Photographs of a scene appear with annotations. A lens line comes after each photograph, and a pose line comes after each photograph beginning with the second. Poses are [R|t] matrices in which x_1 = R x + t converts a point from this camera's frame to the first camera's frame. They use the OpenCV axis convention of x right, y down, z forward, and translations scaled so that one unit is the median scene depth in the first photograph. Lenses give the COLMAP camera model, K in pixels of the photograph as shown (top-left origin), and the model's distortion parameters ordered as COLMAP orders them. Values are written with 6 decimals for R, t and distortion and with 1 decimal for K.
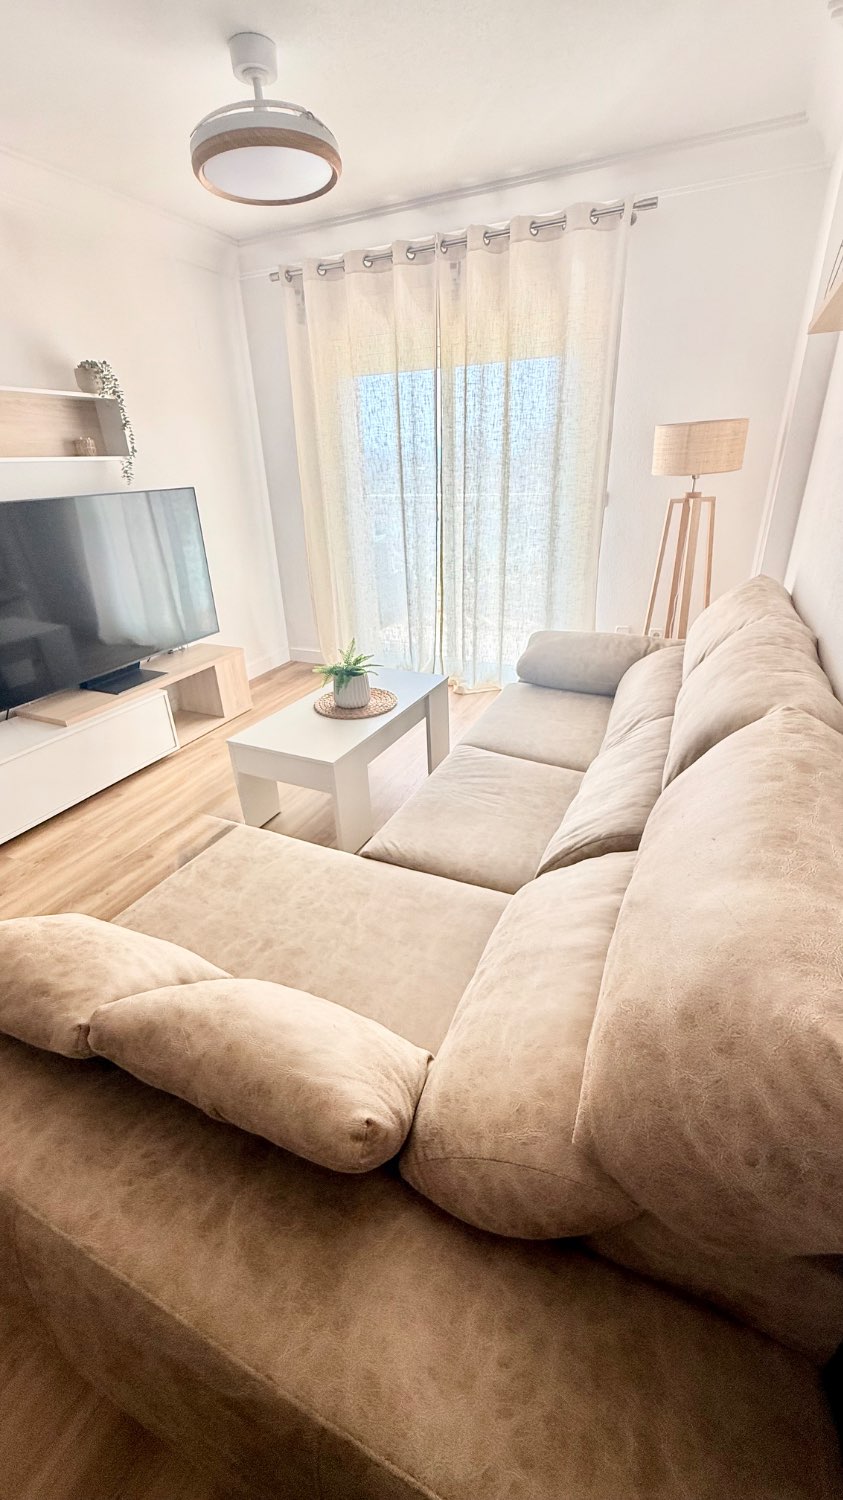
lens RADIAL K [[601.0, 0, 423.1], [0, 601.0, 745.7], [0, 0, 1]] dist [0.001032, 0.000024]
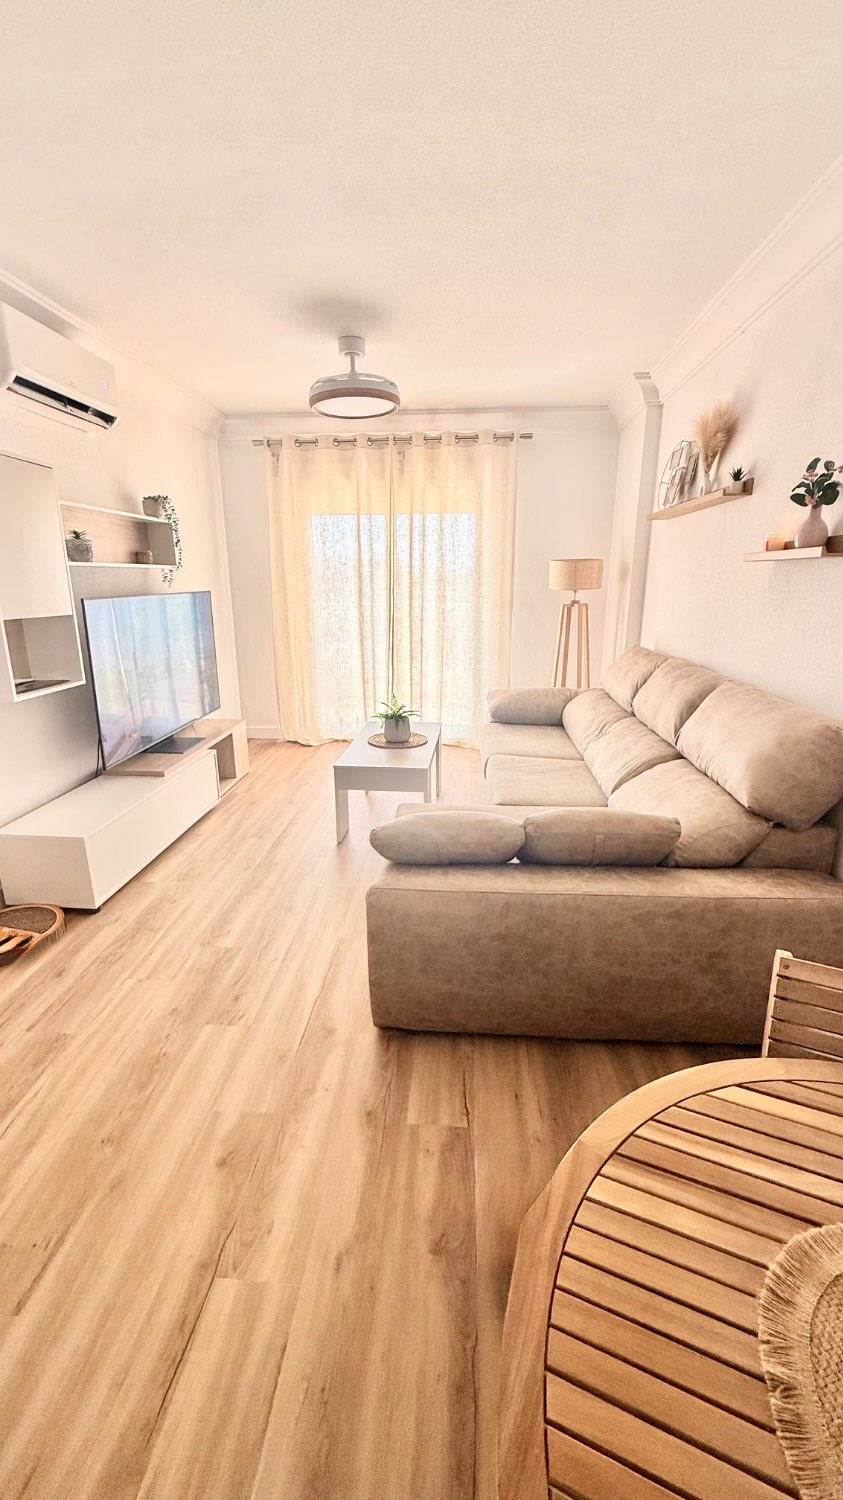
lens RADIAL K [[601.0, 0, 423.1], [0, 601.0, 745.7], [0, 0, 1]] dist [0.001032, 0.000024]
pose [[0.936203, -0.065746, 0.345255, -0.491759], [0.125096, 0.980350, -0.152529, 0.145676], [-0.328443, 0.185988, 0.926031, -0.266100]]
